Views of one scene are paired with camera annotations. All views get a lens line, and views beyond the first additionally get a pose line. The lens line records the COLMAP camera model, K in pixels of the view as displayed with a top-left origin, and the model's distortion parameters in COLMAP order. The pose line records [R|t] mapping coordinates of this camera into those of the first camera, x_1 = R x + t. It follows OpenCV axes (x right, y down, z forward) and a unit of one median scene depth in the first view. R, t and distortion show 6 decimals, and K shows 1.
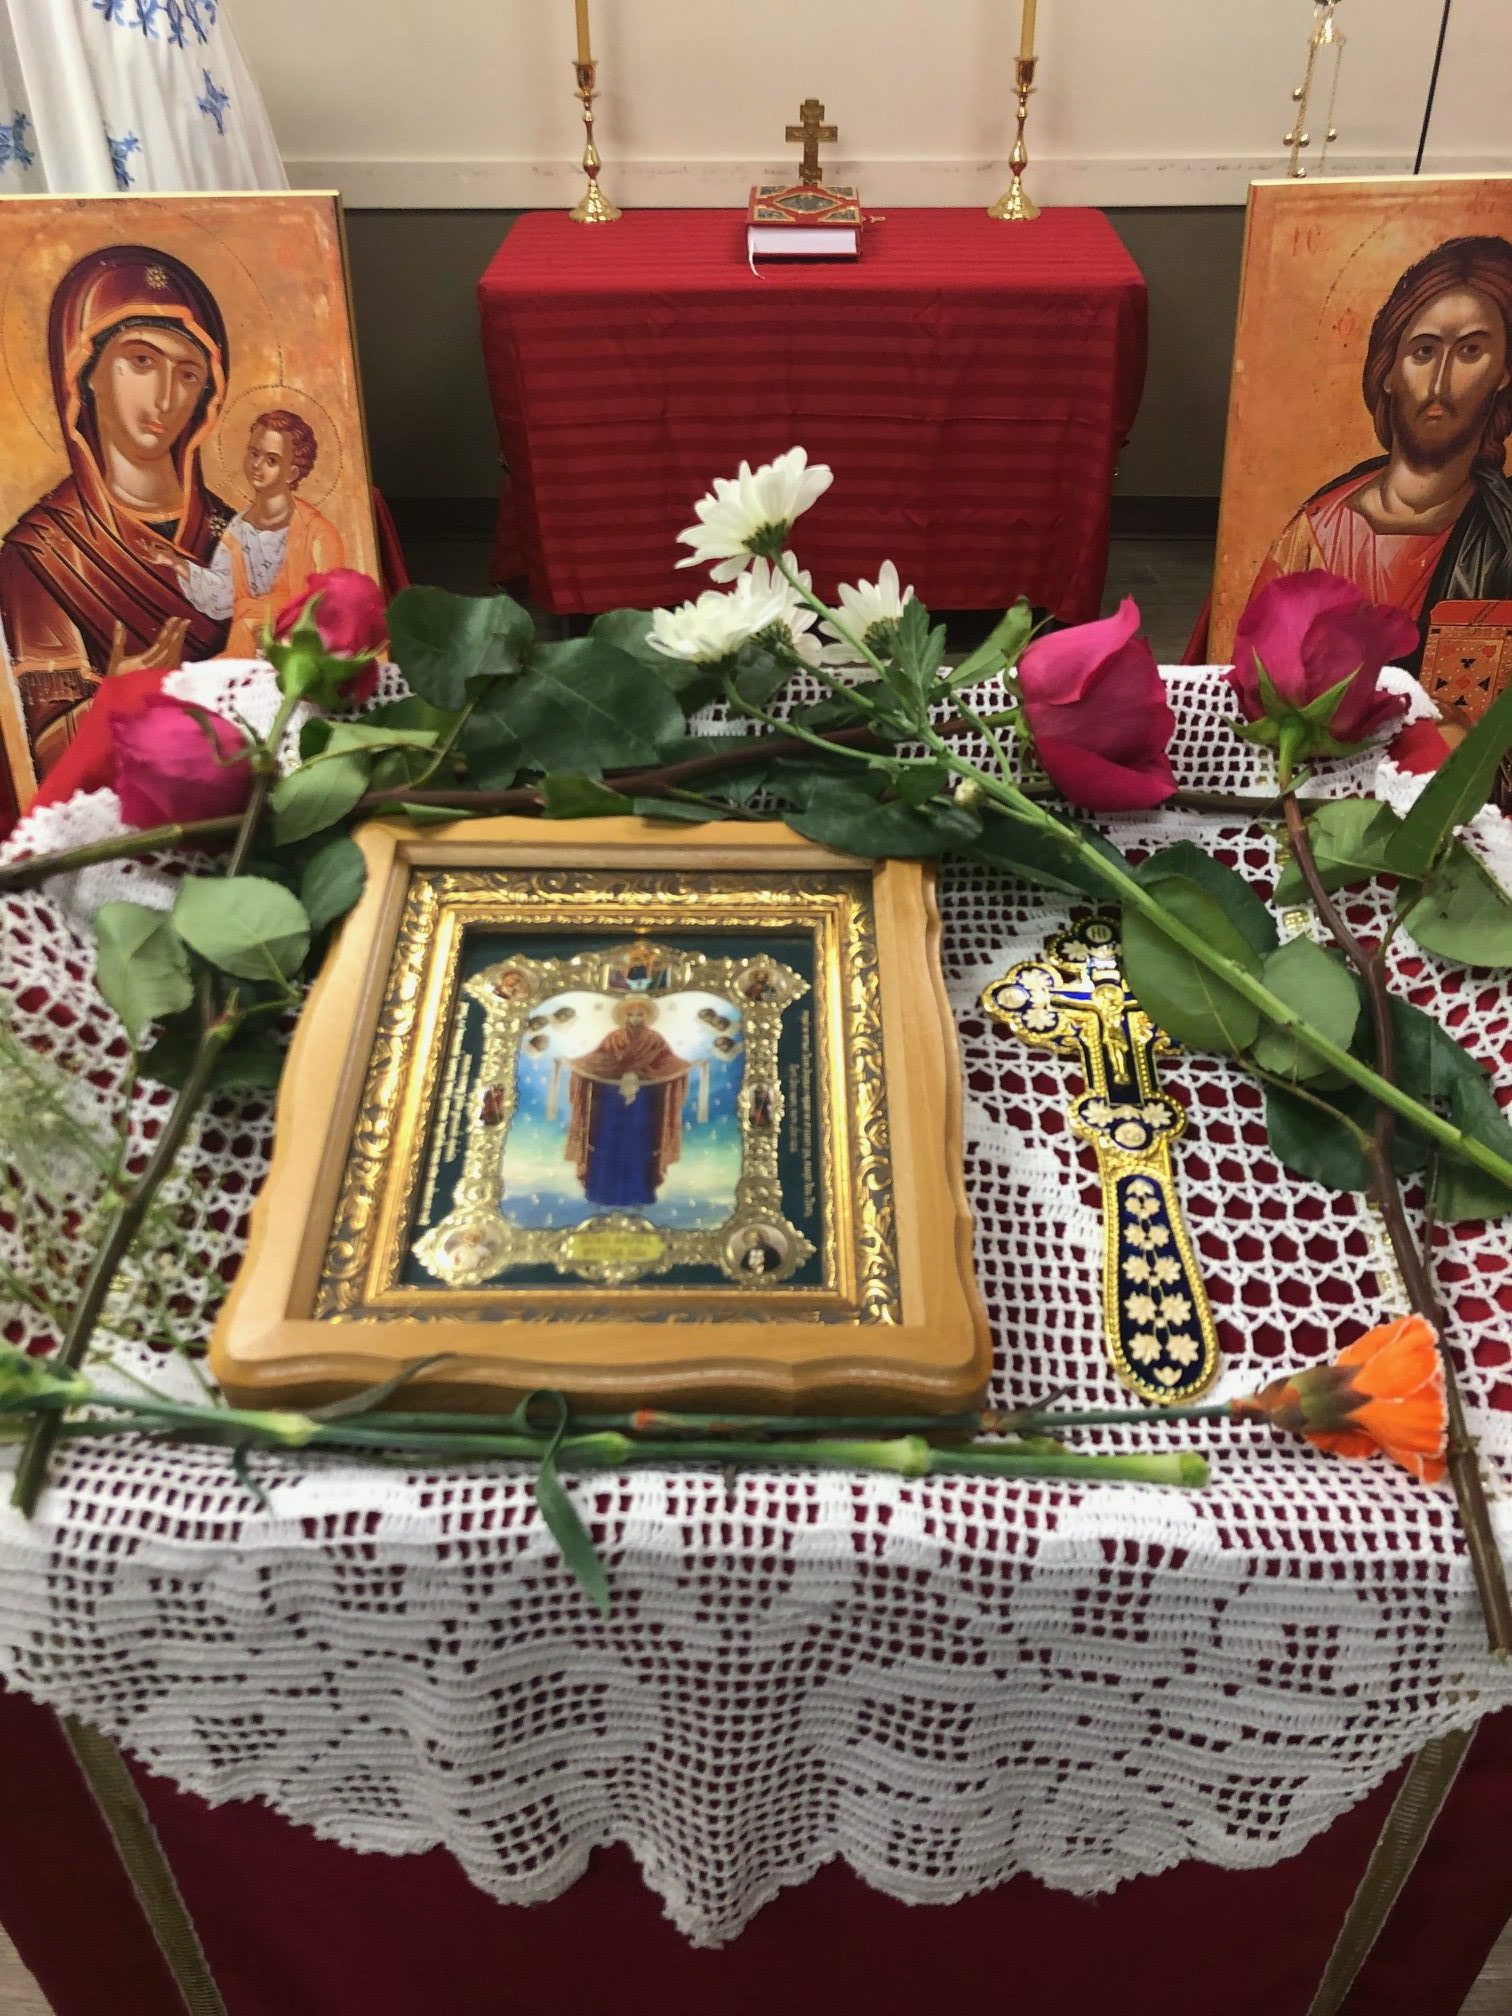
lens RADIAL K [[1638.5, 0, 756.0], [0, 1638.5, 1008.0], [0, 0, 1]] dist [0.000060, 0.046025]
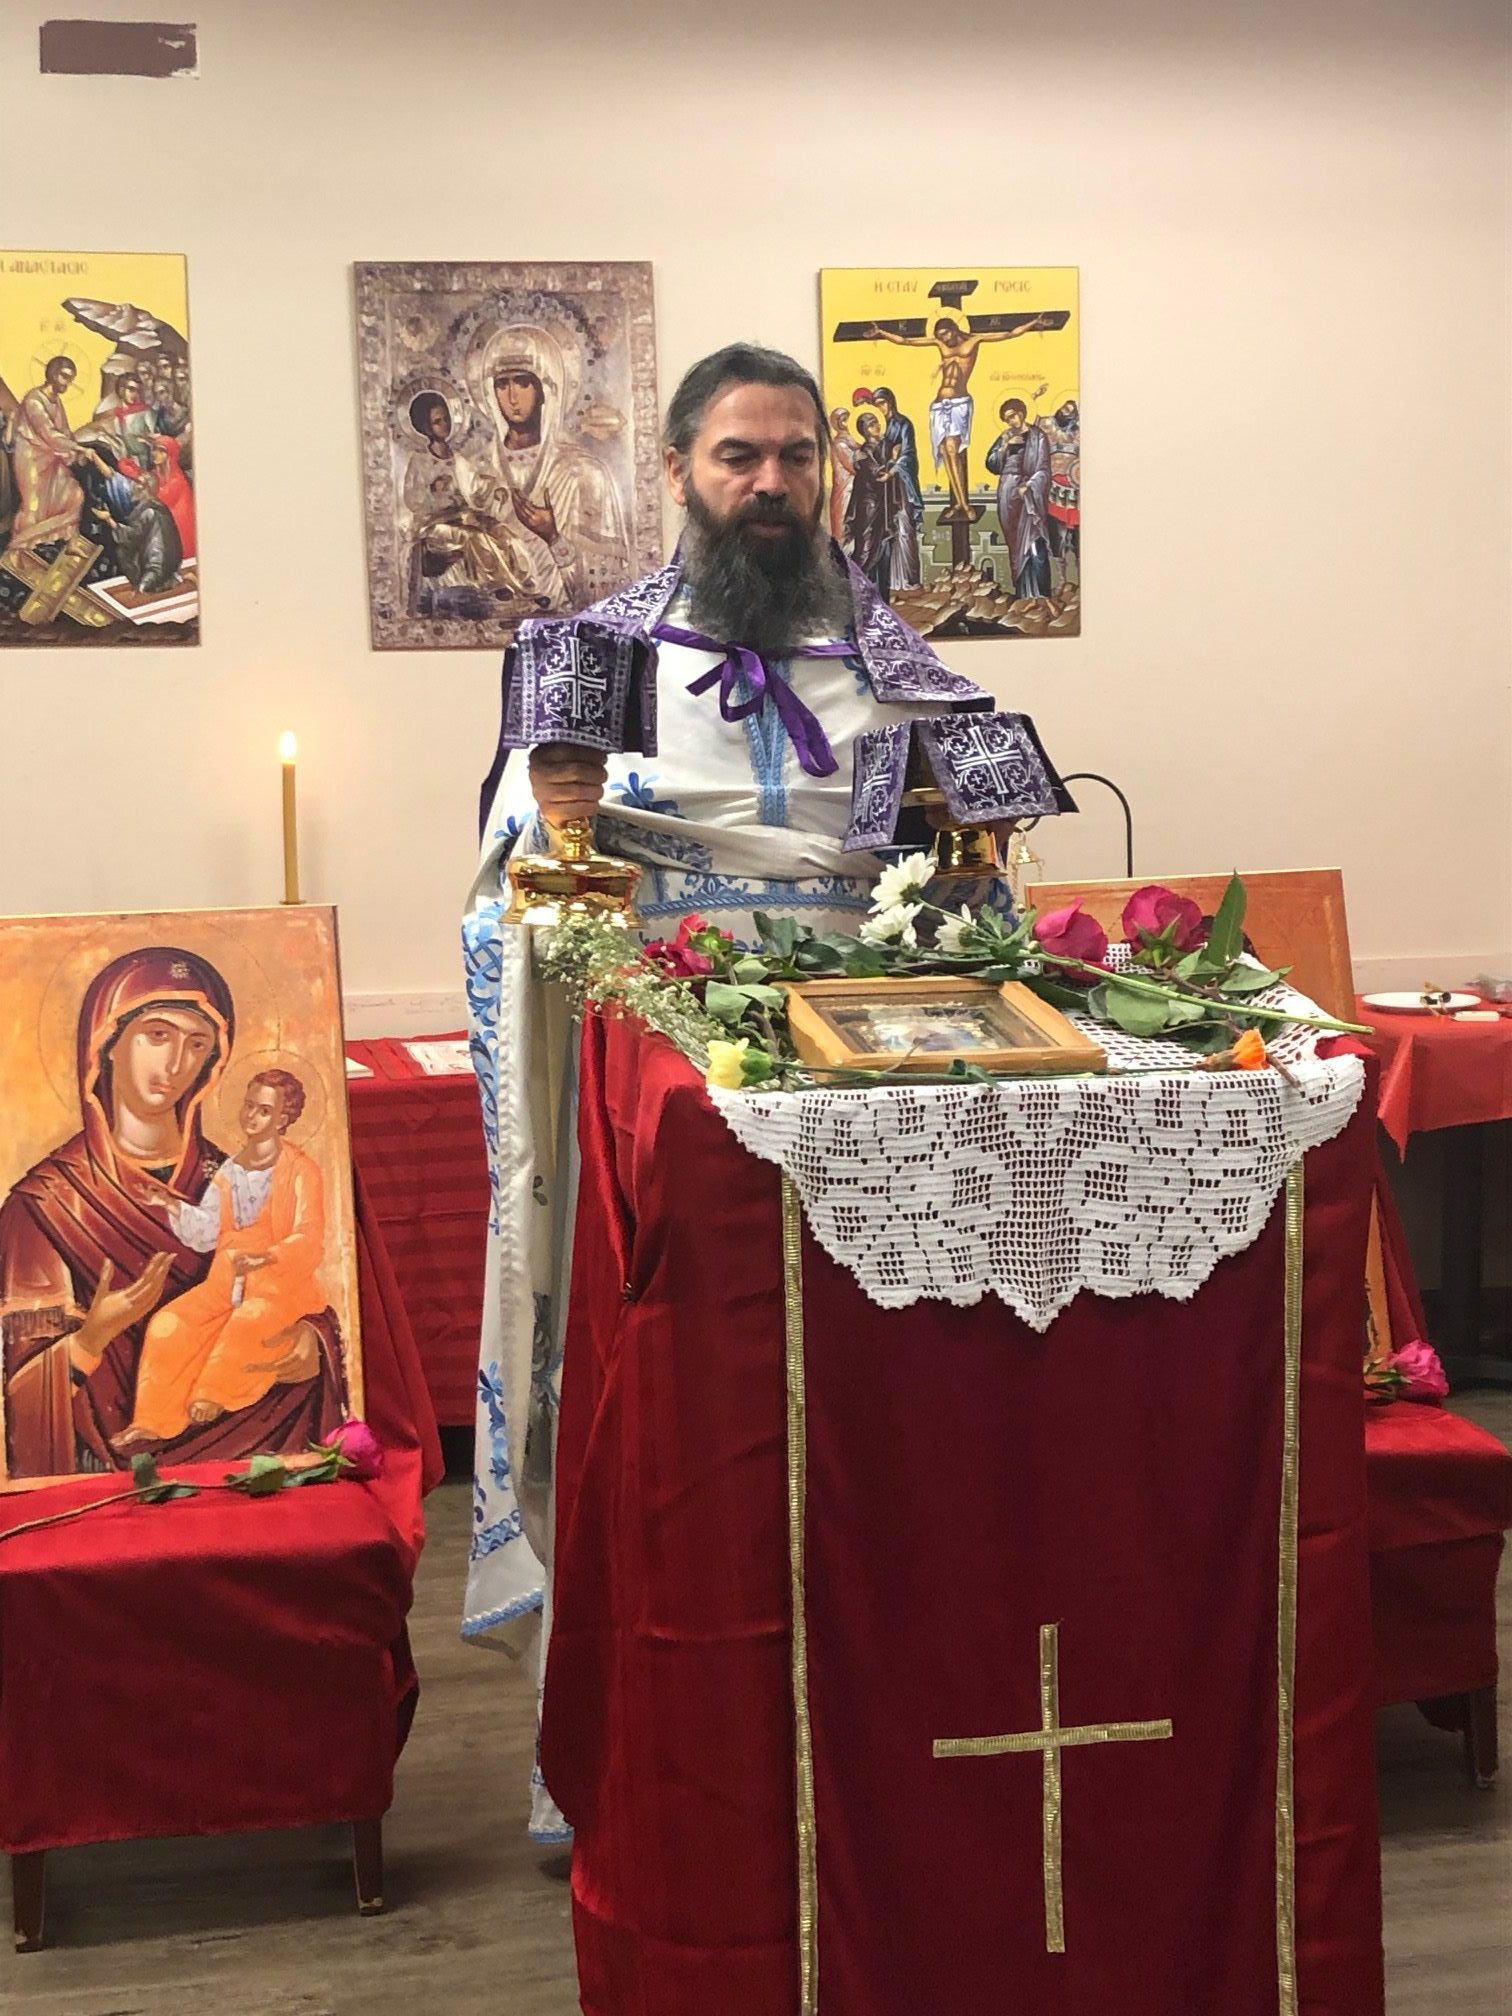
lens RADIAL K [[3056.0, 0, 756.0], [0, 3056.0, 1008.0], [0, 0, 1]] dist [0.128785, -0.008936]
pose [[0.975502, -0.032188, 0.217623, -0.437480], [0.139411, 0.855693, -0.498352, 0.741928], [-0.170177, 0.516483, 0.839217, -0.918969]]
